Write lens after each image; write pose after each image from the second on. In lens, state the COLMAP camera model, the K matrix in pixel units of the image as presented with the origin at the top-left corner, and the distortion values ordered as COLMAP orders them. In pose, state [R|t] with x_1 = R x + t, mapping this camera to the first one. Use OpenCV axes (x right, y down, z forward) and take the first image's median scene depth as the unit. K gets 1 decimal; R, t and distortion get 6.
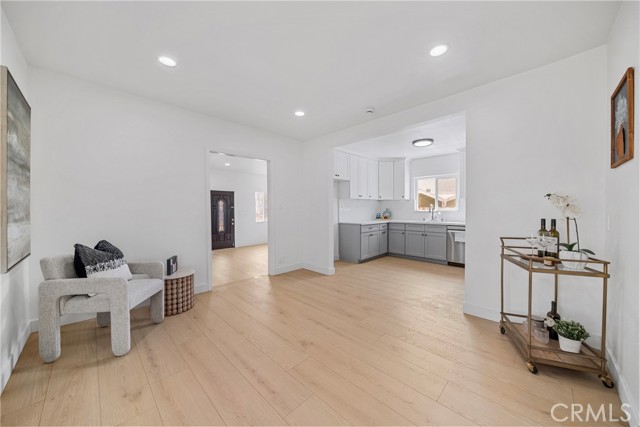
lens RADIAL K [[229.1, 0, 322.1], [0, 229.1, 211.3], [0, 0, 1]] dist [-0.000950, -0.000154]
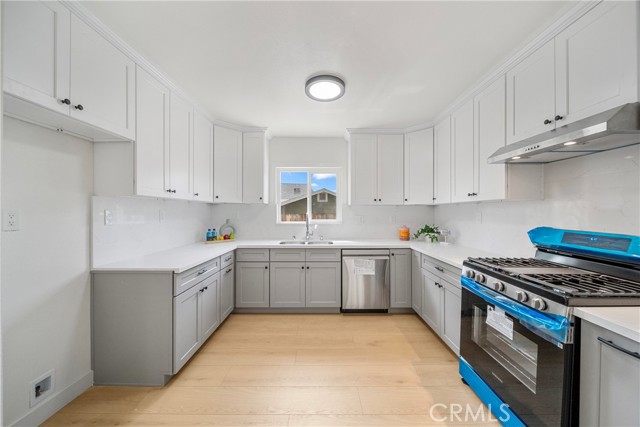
lens RADIAL K [[229.1, 0, 322.1], [0, 229.1, 211.3], [0, 0, 1]] dist [-0.000950, -0.000154]
pose [[0.717165, 0.007437, 0.696863, 0.078809], [0.006256, 0.999834, -0.017108, -0.023978], [-0.696875, 0.016629, 0.717000, 0.533410]]
